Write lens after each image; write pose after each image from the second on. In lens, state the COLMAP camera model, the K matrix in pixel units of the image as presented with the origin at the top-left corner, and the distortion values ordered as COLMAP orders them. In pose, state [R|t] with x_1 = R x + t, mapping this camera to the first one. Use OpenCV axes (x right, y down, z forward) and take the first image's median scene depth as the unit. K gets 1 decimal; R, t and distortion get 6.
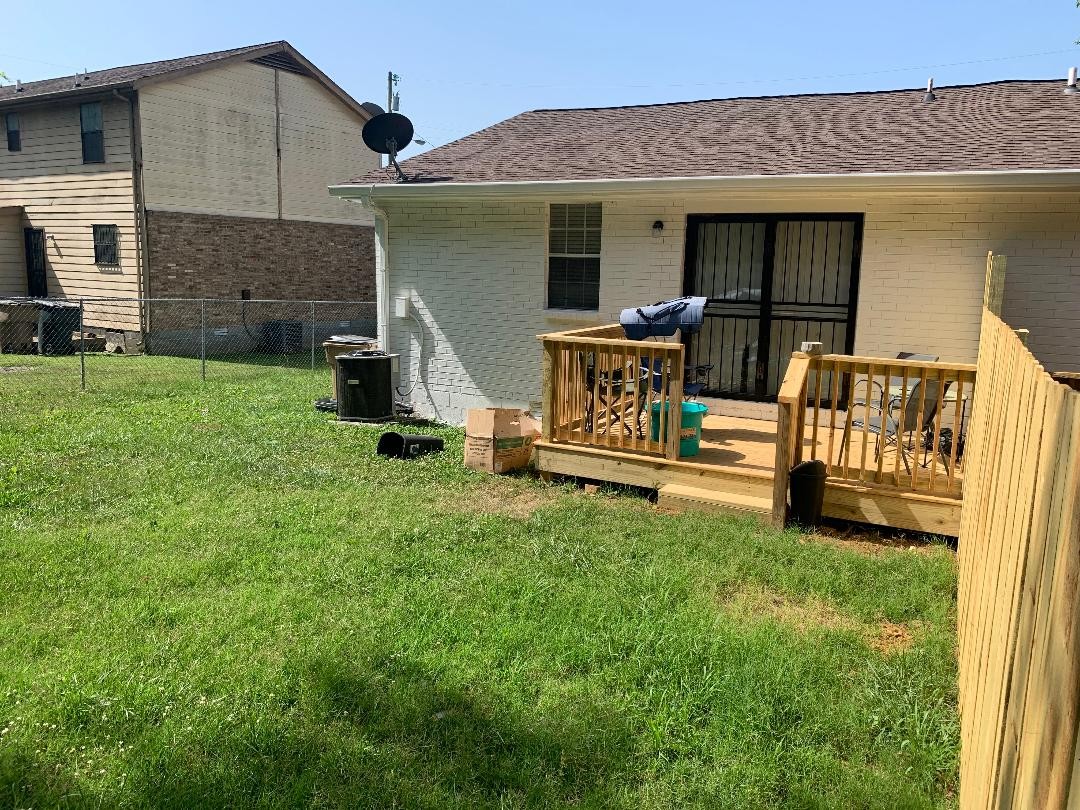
lens RADIAL K [[817.2, 0, 549.7], [0, 817.2, 404.6], [0, 0, 1]] dist [0.102910, -0.159914]
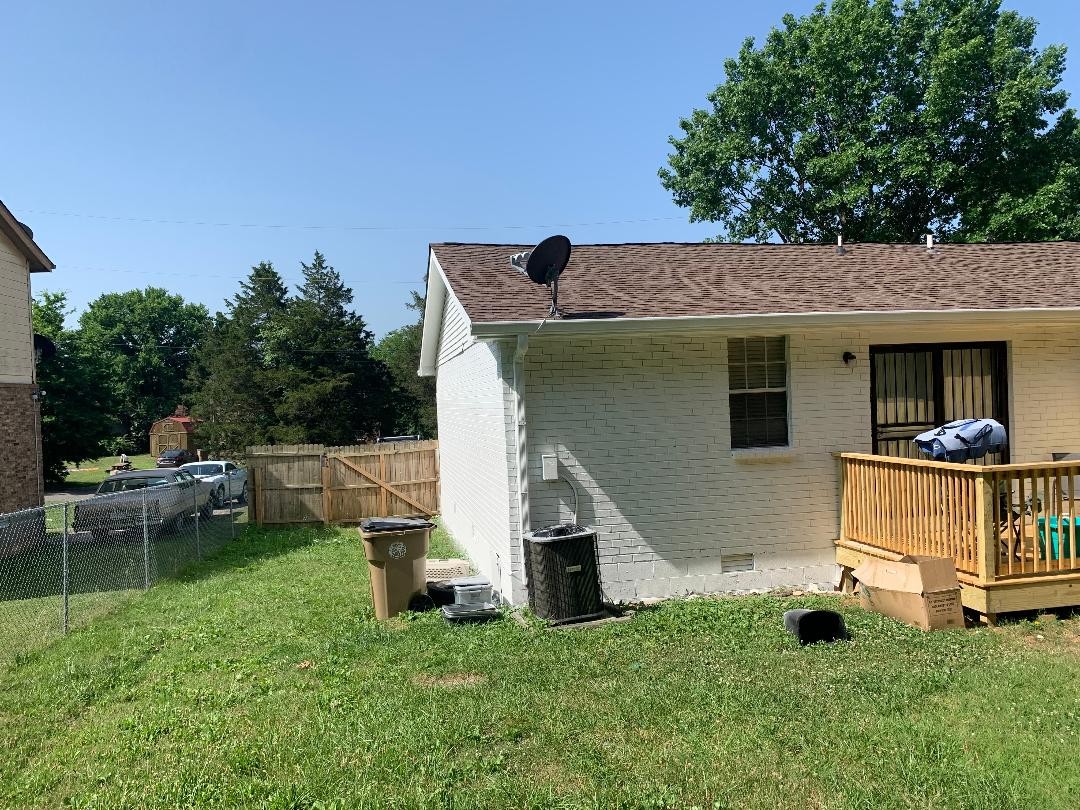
lens RADIAL K [[861.6, 0, 537.4], [0, 861.6, 407.4], [0, 0, 1]] dist [0.073068, -0.117888]
pose [[0.797337, -0.057133, 0.600824, -0.787282], [0.161020, 0.979563, -0.120538, -0.086803], [-0.581658, 0.192854, 0.790241, 0.380269]]
